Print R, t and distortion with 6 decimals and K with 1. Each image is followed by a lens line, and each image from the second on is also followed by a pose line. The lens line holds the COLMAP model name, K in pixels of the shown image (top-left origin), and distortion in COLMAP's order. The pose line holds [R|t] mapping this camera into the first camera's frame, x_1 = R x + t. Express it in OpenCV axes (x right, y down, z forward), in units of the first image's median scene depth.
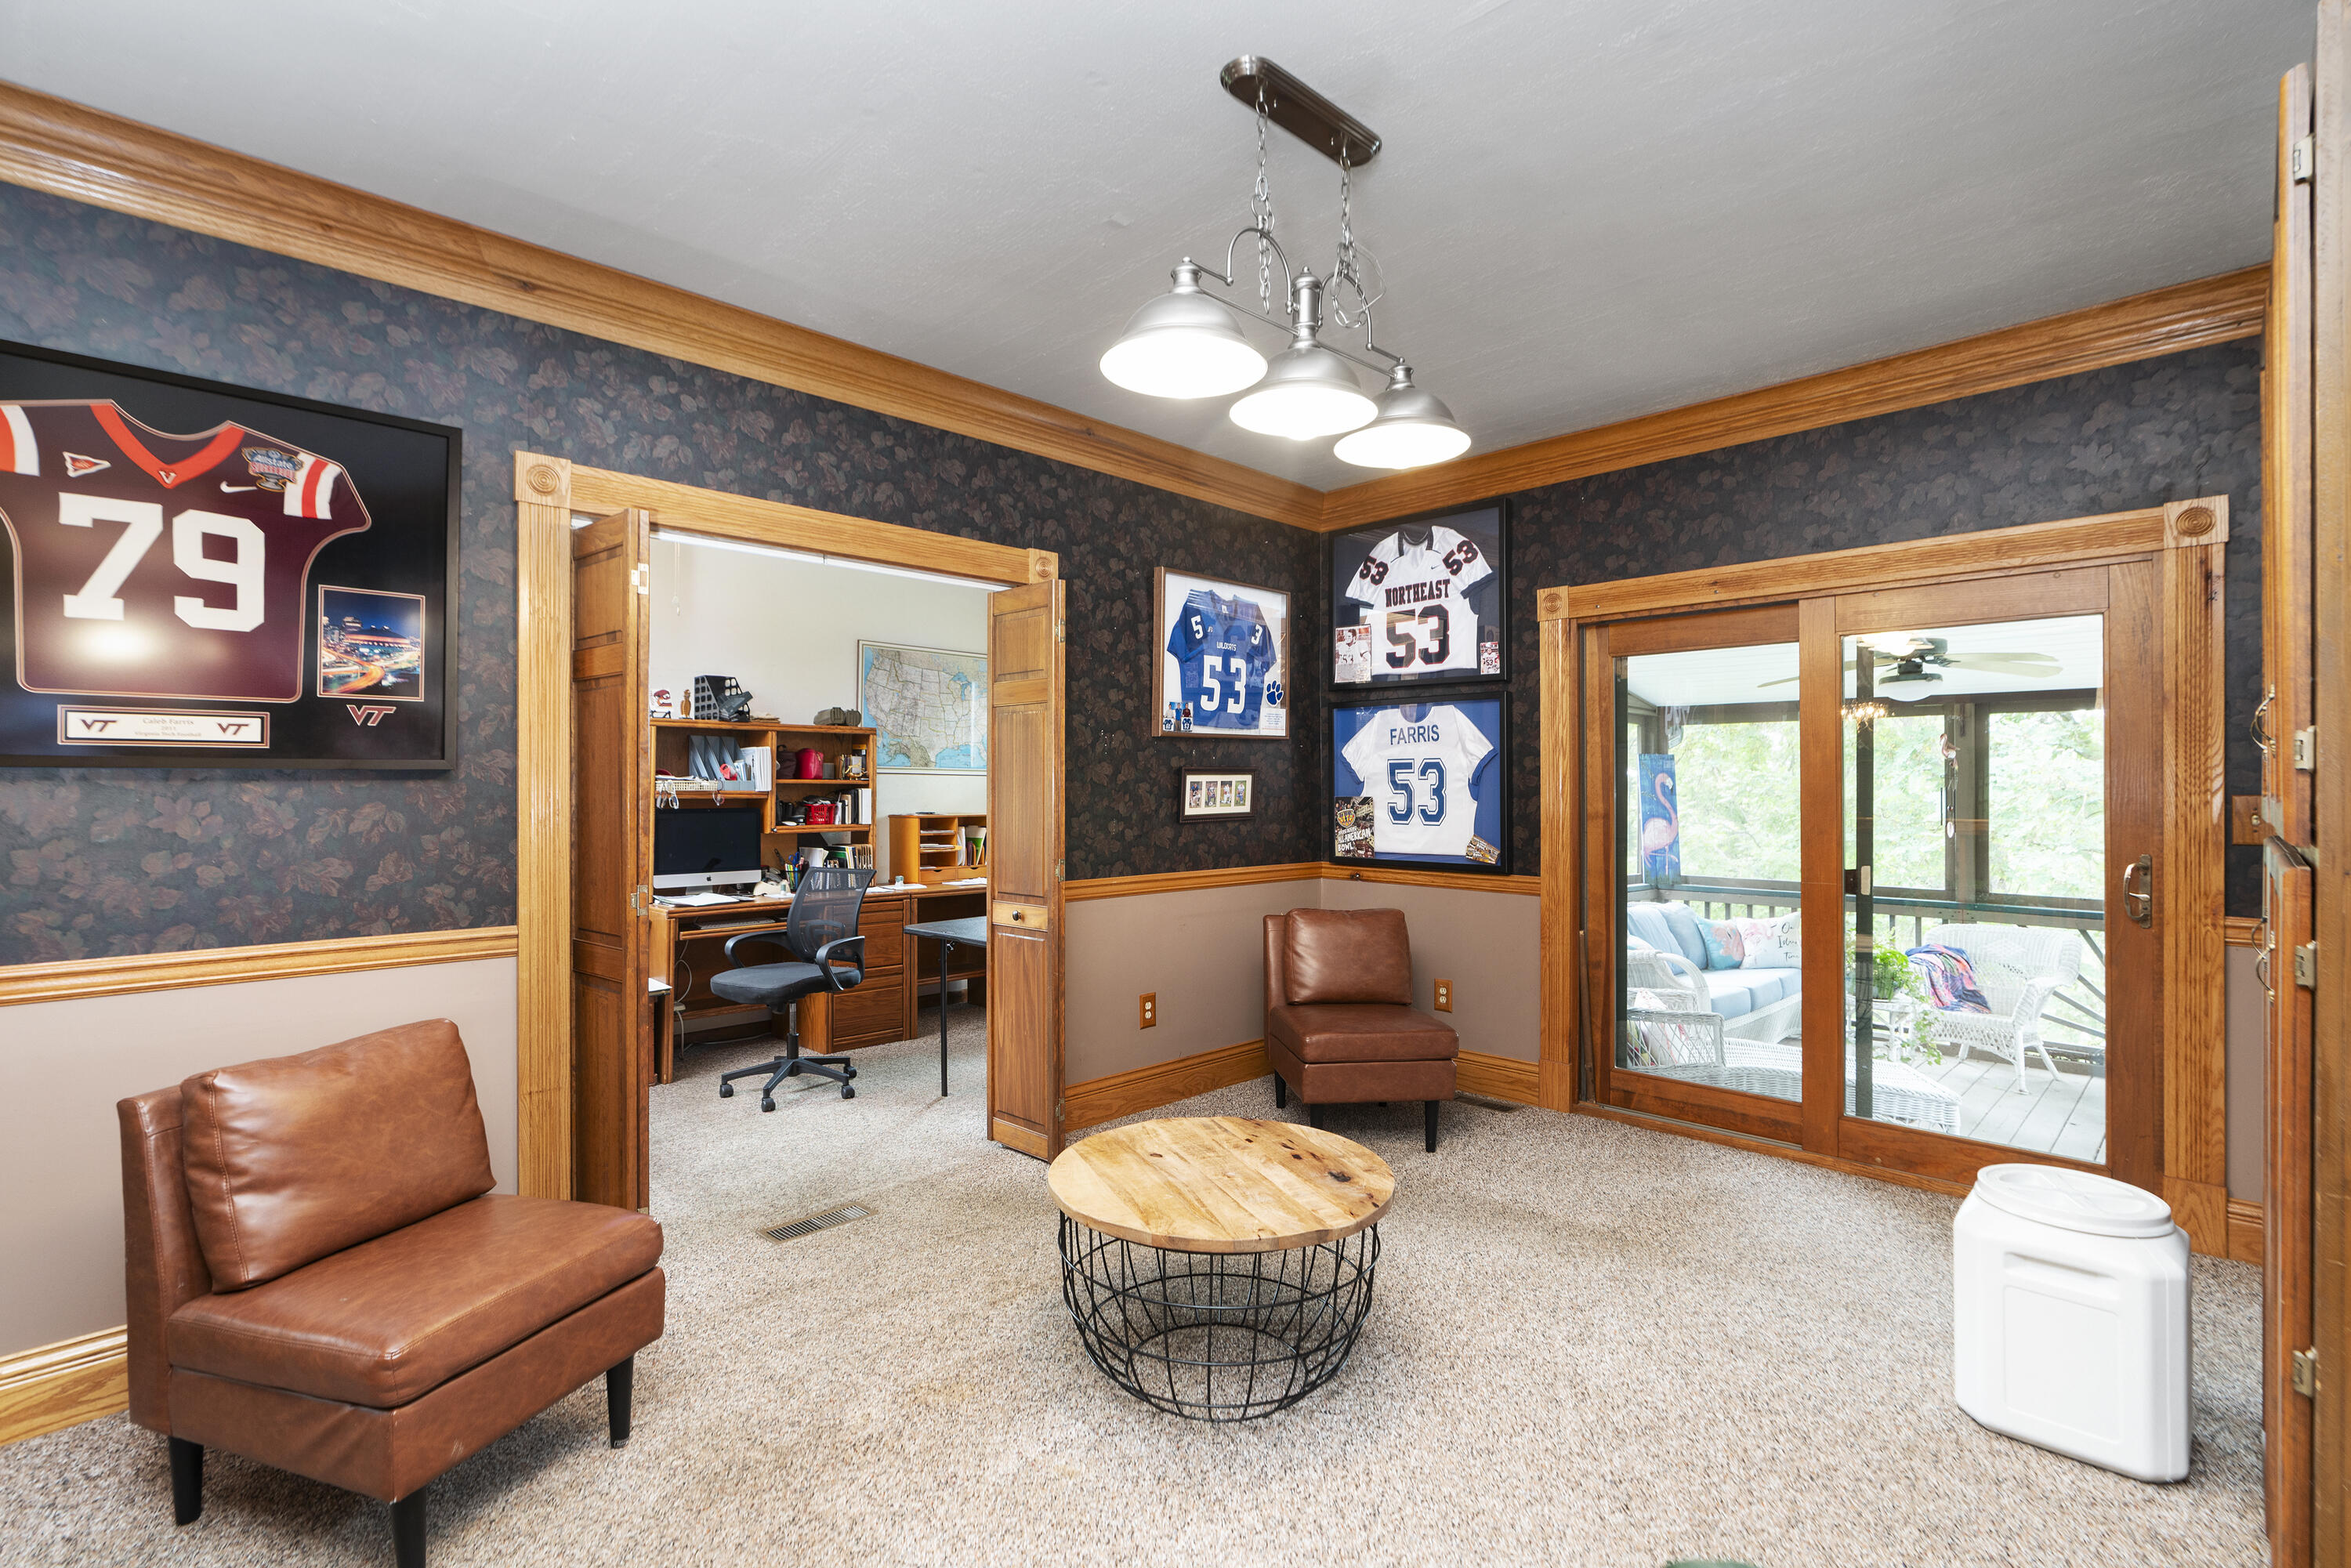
lens RADIAL K [[1075.1, 0, 1173.2], [0, 1075.1, 778.1], [0, 0, 1]] dist [-0.000416, -0.000226]
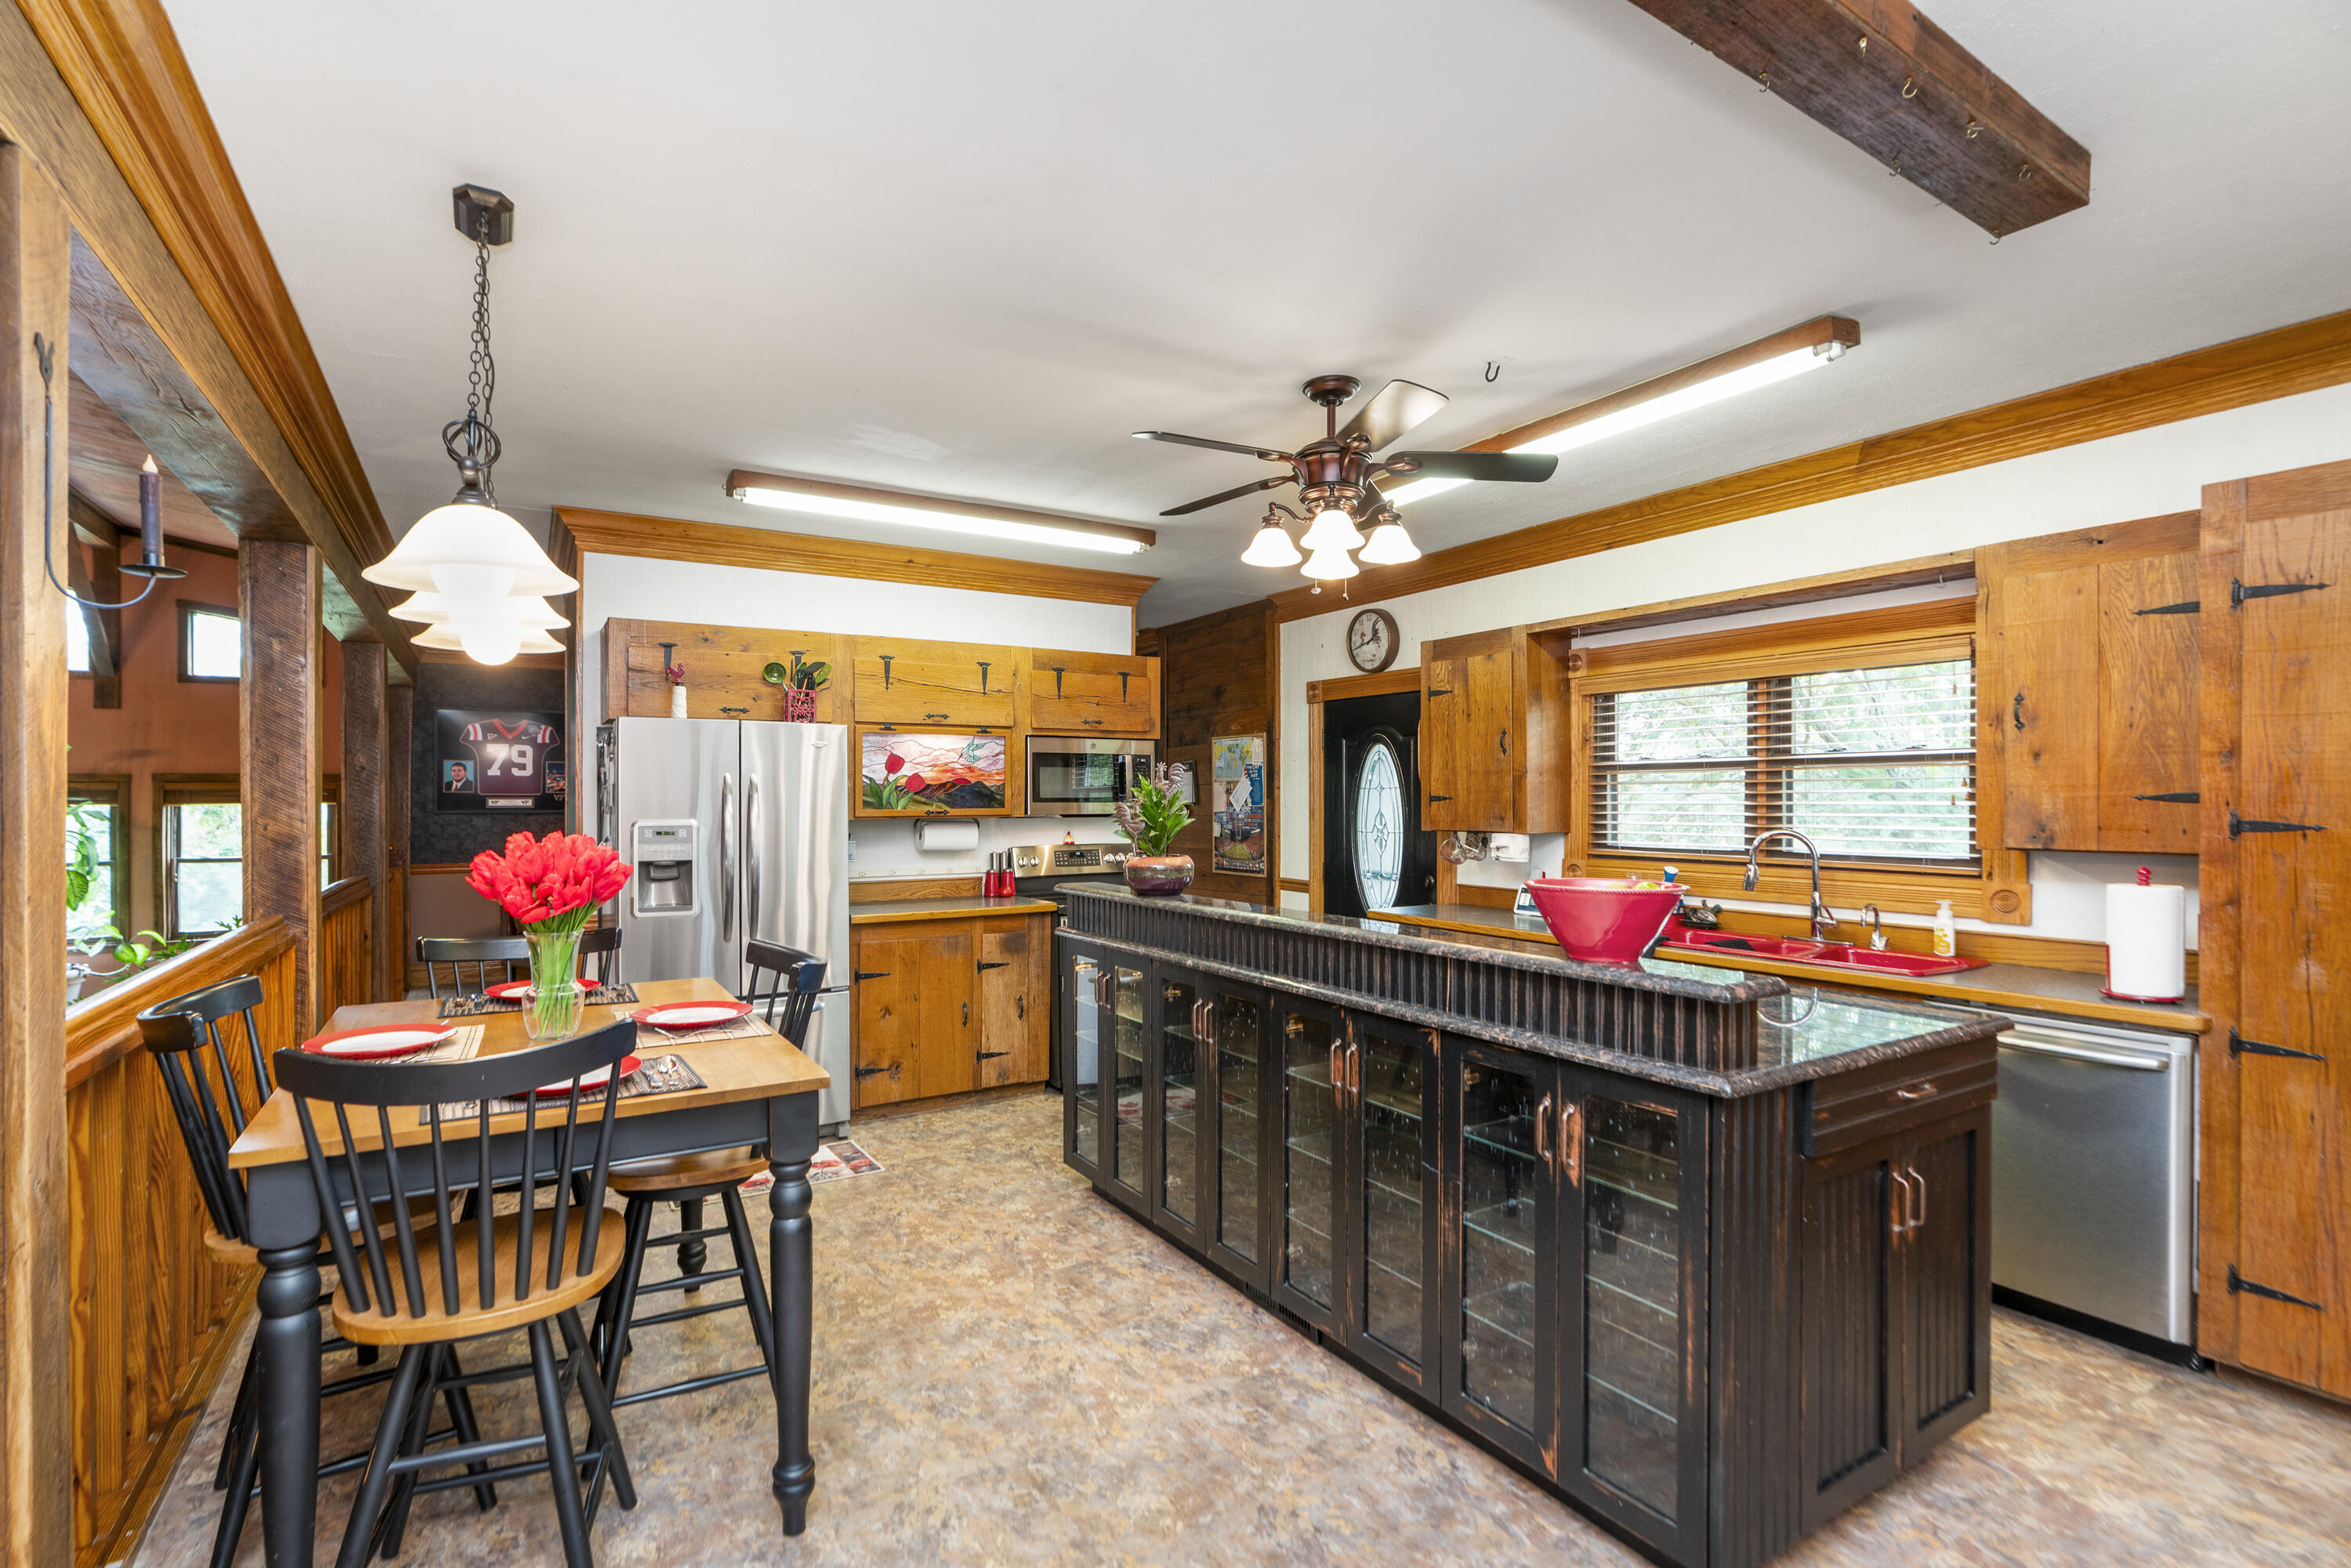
lens RADIAL K [[1075.1, 0, 1174.4], [0, 1075.1, 794.1], [0, 0, 1]] dist [-0.000416, -0.000226]
pose [[0.974818, -0.001755, -0.222995, 1.195129], [0.001979, 0.999998, 0.000784, -0.040720], [0.222993, -0.001206, 0.974819, -1.184509]]
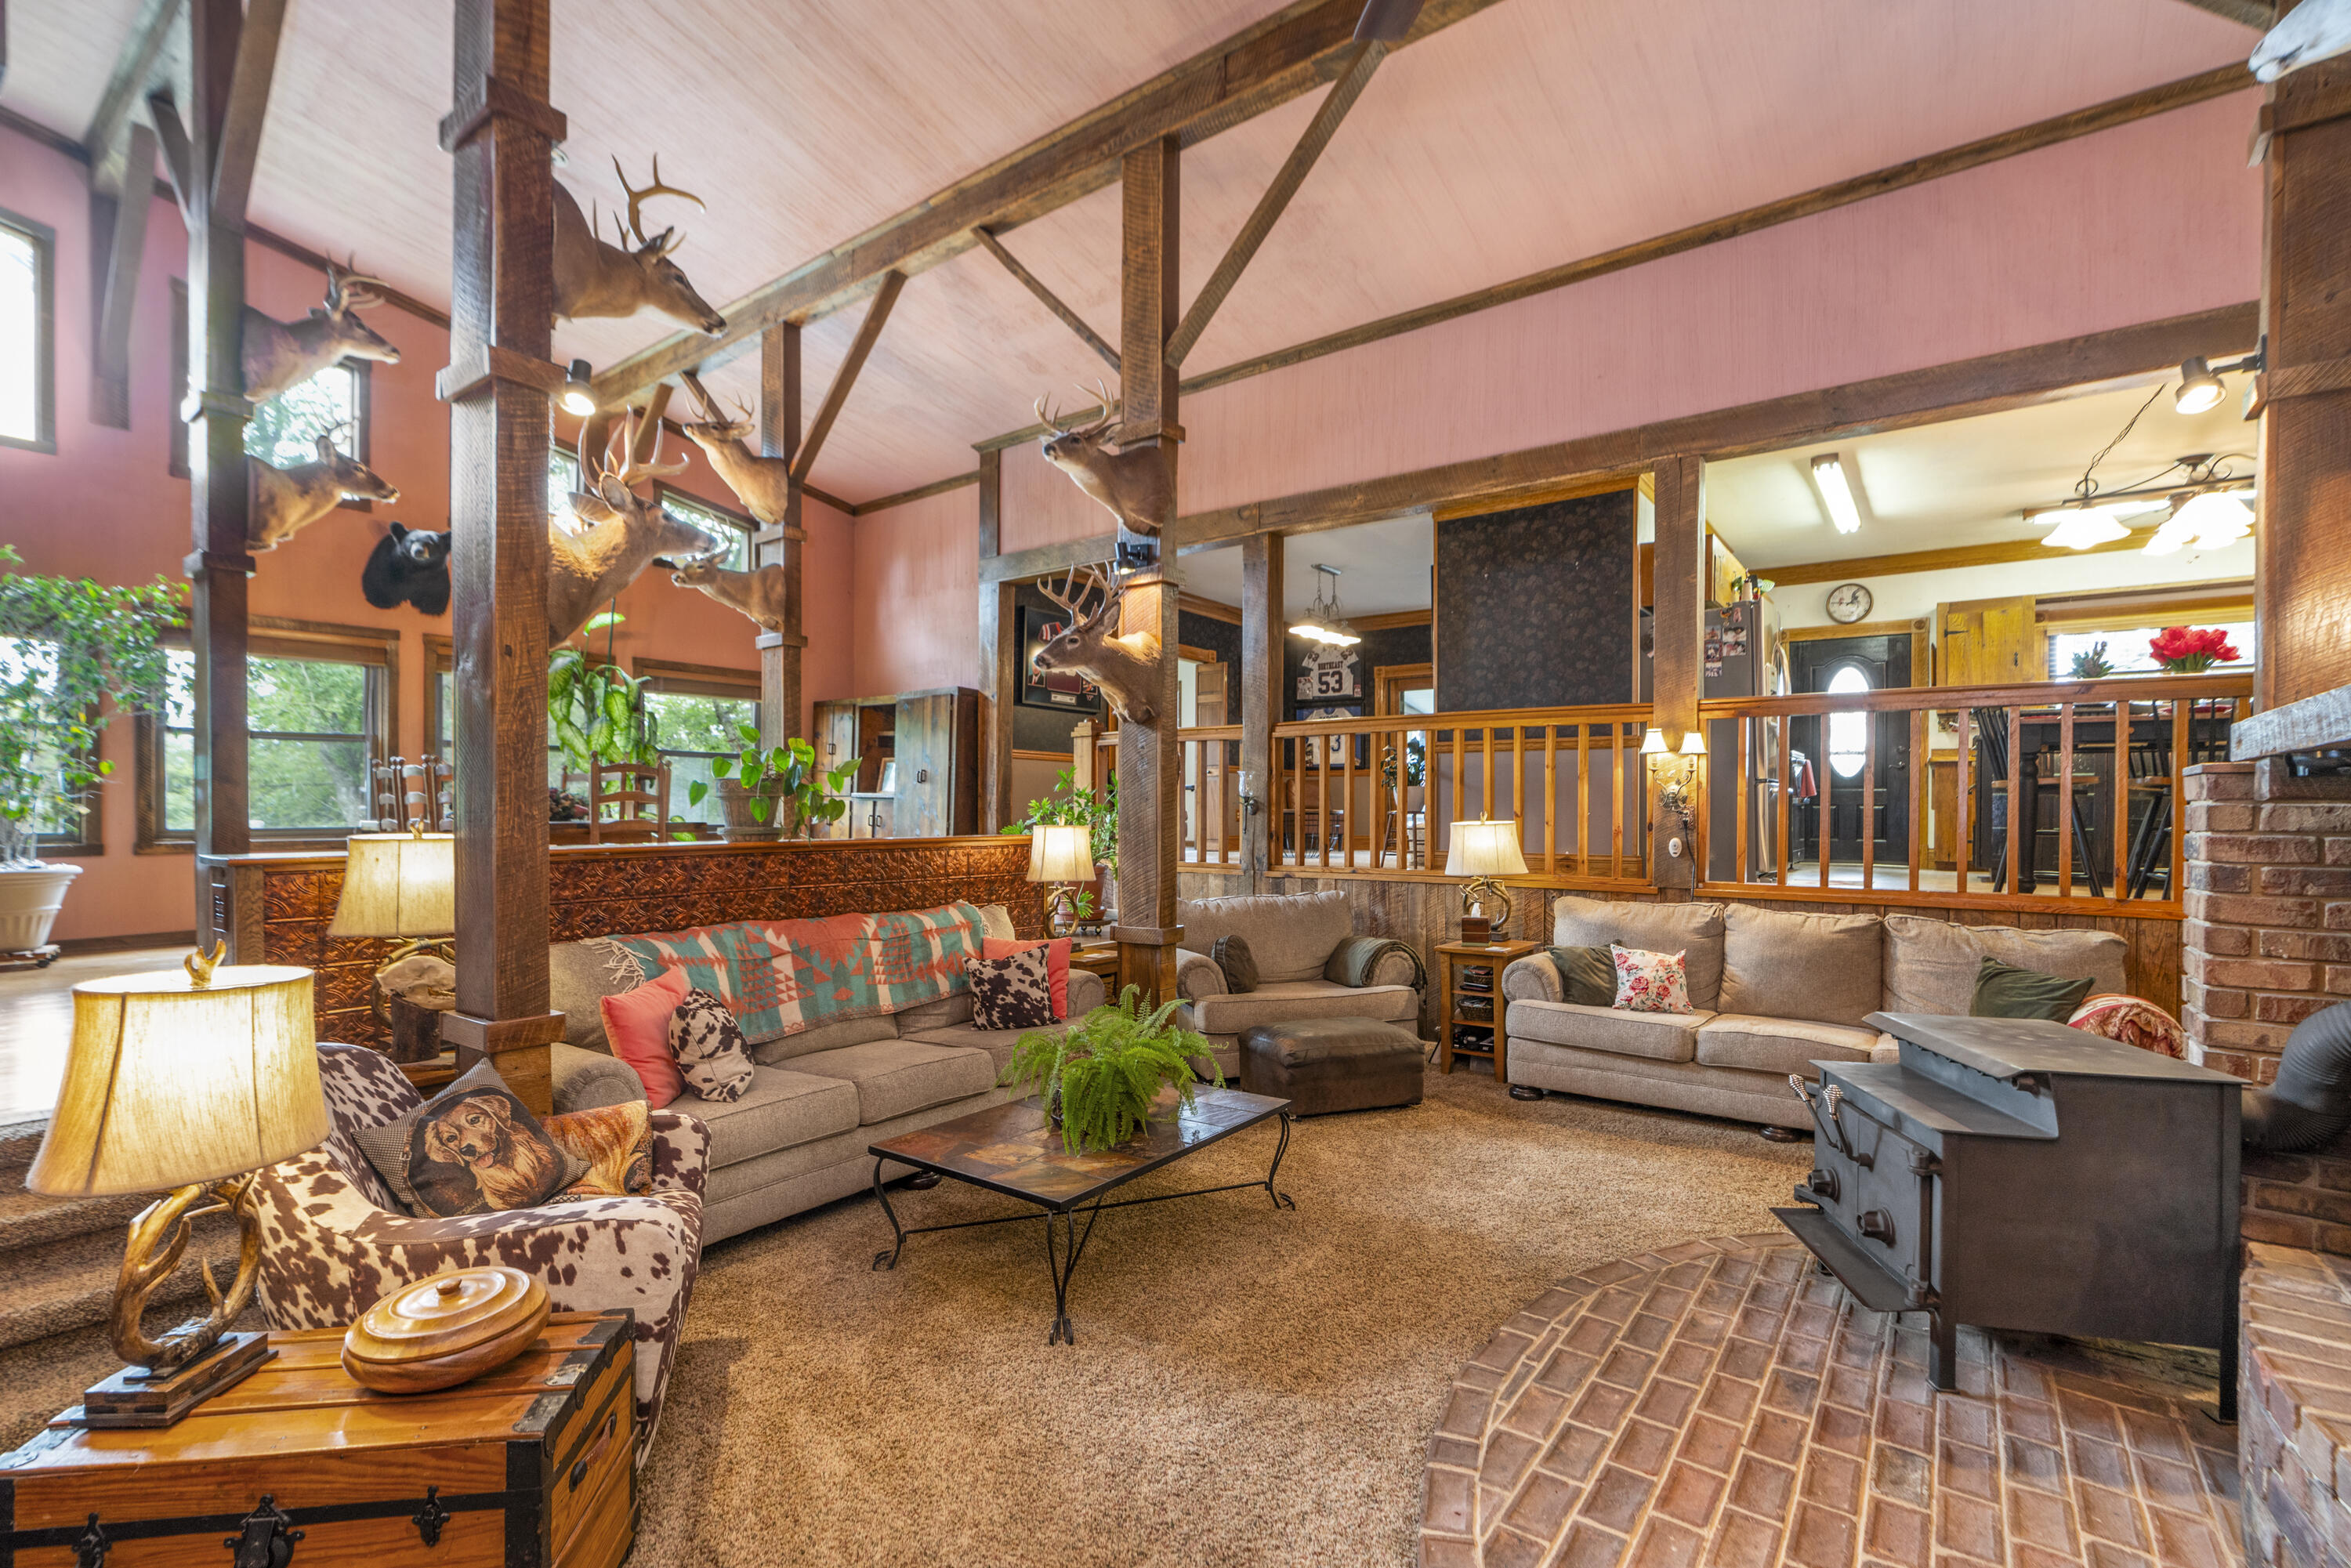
lens RADIAL K [[1075.1, 0, 1172.5], [0, 1075.1, 803.8], [0, 0, 1]] dist [-0.000416, -0.000226]
pose [[0.988713, 0.011364, 0.149389, -0.615044], [-0.011040, 0.999935, -0.002997, 0.201497], [-0.149413, 0.001314, 0.988774, -1.748347]]
